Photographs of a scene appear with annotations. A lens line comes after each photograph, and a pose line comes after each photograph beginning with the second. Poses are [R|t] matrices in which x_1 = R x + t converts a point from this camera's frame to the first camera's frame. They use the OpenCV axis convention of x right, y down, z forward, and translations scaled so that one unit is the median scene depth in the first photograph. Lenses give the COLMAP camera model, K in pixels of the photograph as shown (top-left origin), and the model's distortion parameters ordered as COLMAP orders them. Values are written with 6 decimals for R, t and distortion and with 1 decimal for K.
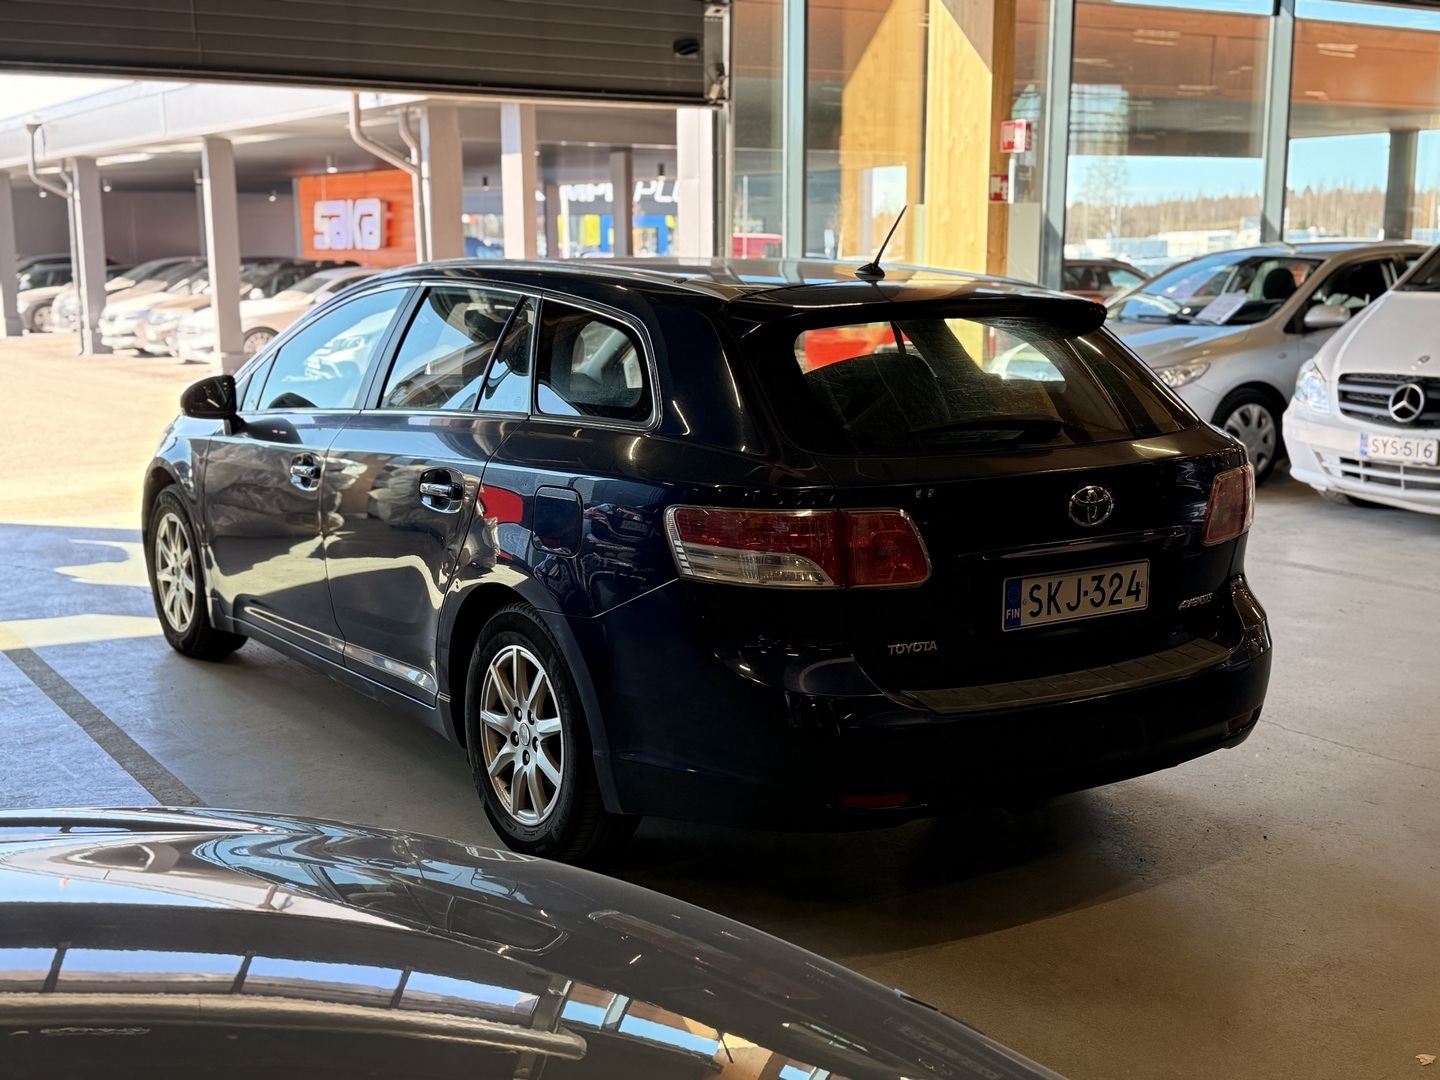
lens RADIAL K [[1821.9, 0, 720.0], [0, 1821.9, 540.0], [0, 0, 1]] dist [0.100783, -0.005000]
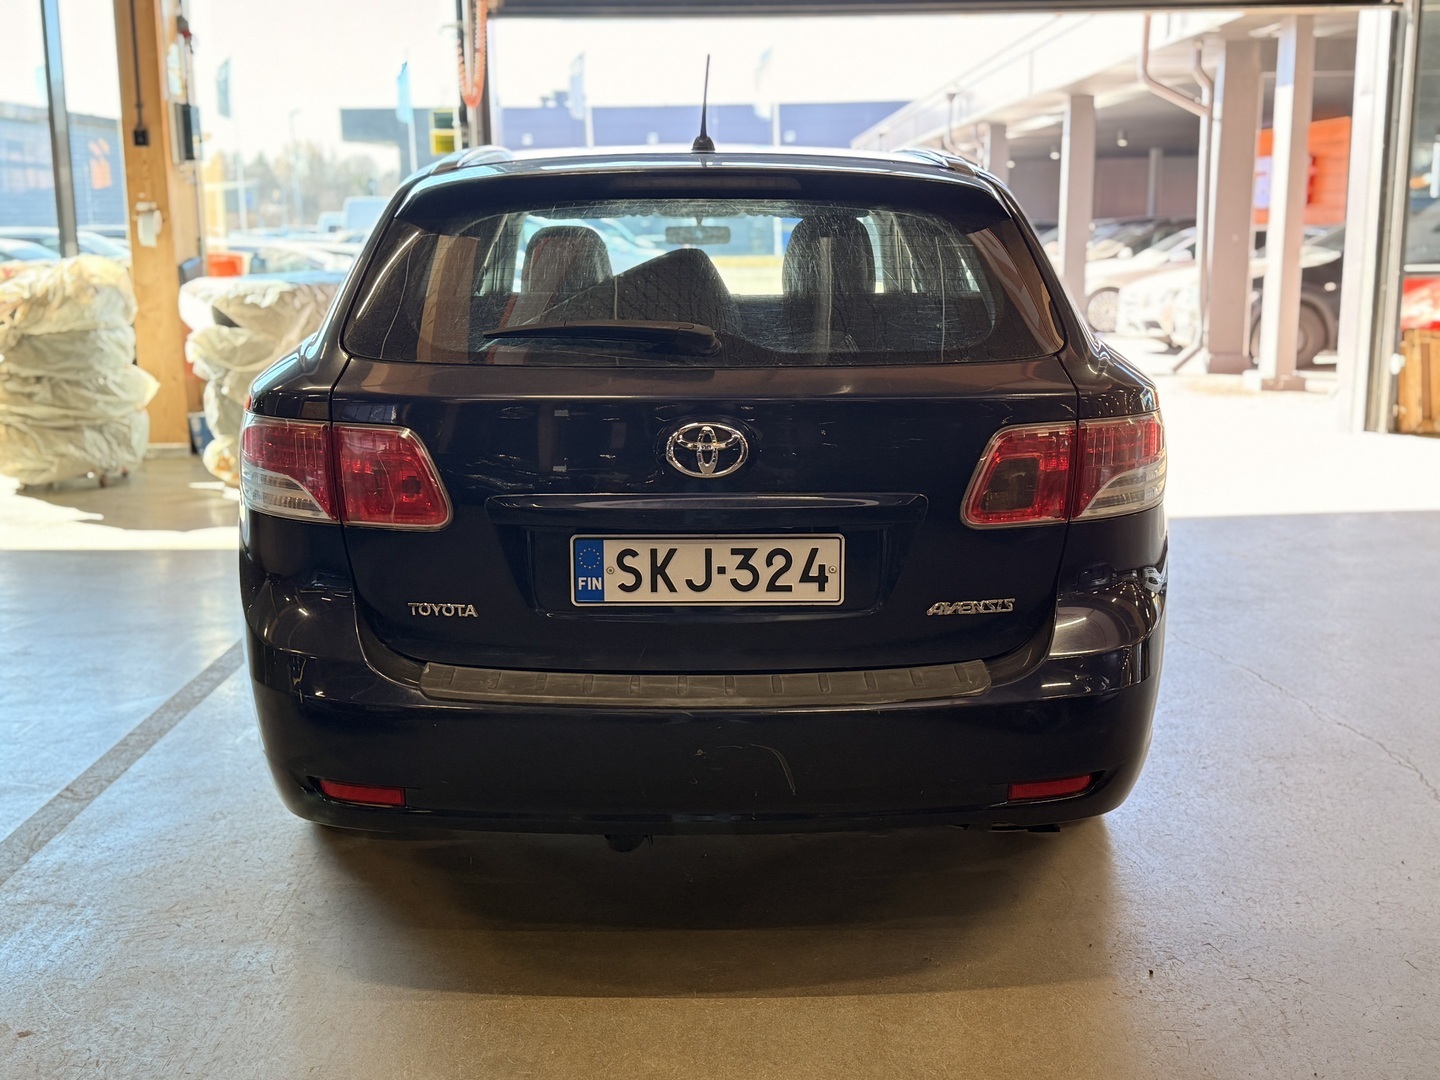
lens RADIAL K [[1821.9, 0, 720.0], [0, 1821.9, 540.0], [0, 0, 1]] dist [0.100783, -0.005000]
pose [[0.839007, 0.096104, -0.535567, 0.586713], [-0.088641, 0.995271, 0.039732, -0.011997], [0.536852, 0.014138, 0.843558, 0.377633]]
